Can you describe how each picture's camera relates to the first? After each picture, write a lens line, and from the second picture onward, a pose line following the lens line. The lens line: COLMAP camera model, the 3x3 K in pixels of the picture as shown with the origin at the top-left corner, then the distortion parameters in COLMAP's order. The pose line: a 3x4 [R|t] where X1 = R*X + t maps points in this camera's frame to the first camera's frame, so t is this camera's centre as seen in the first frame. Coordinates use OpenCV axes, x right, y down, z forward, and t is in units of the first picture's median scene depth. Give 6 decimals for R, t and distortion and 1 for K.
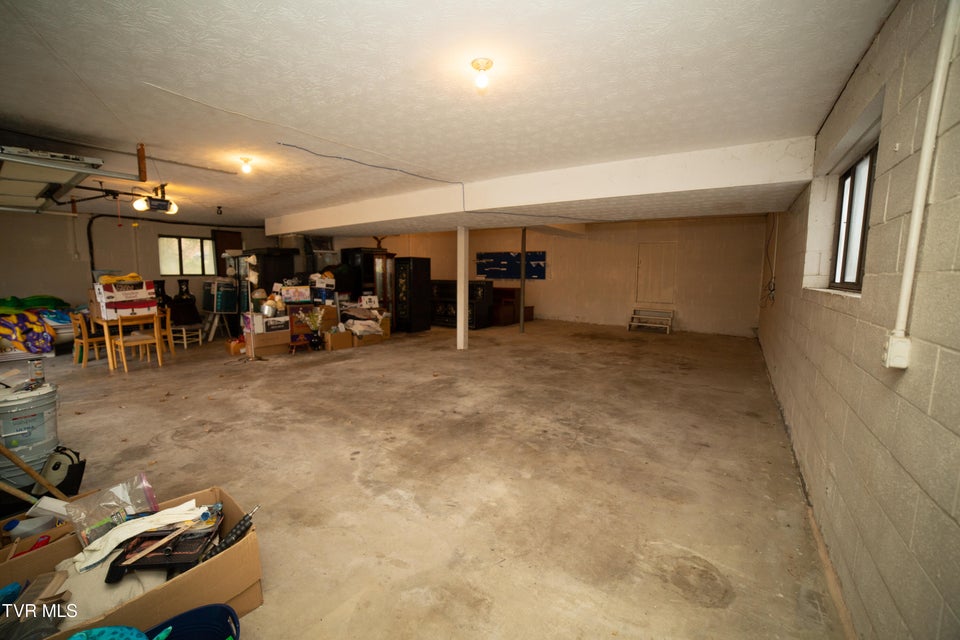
lens RADIAL K [[395.1, 0, 477.1], [0, 395.1, 315.2], [0, 0, 1]] dist [-0.066693, 0.000307]
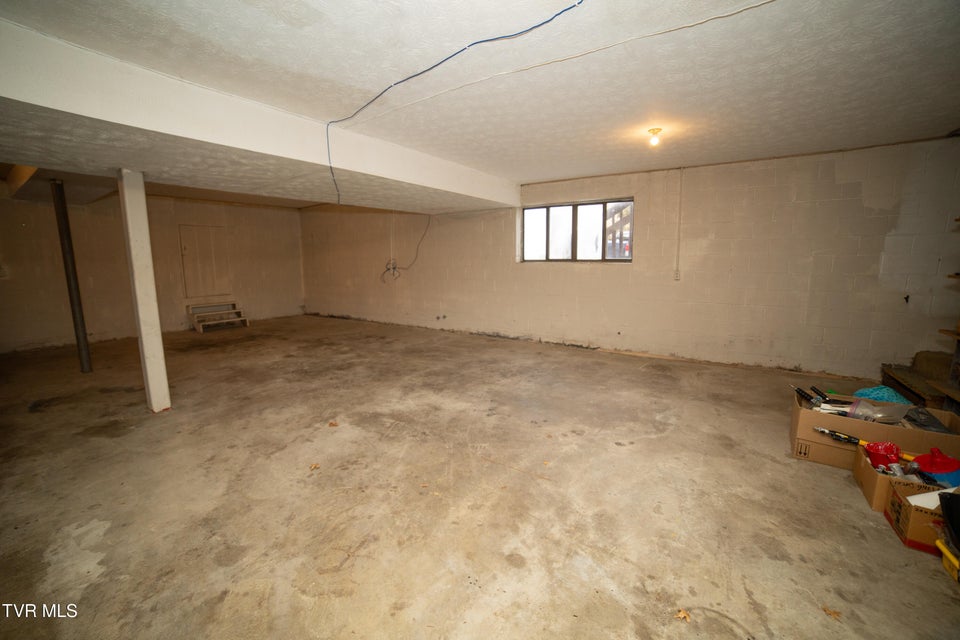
lens RADIAL K [[395.1, 0, 477.1], [0, 395.1, 315.2], [0, 0, 1]] dist [-0.066693, 0.000307]
pose [[-0.061167, -0.133995, 0.989092, -0.927182], [0.108606, 0.984171, 0.140045, -0.098877], [-0.992201, 0.115987, -0.045646, 1.055330]]
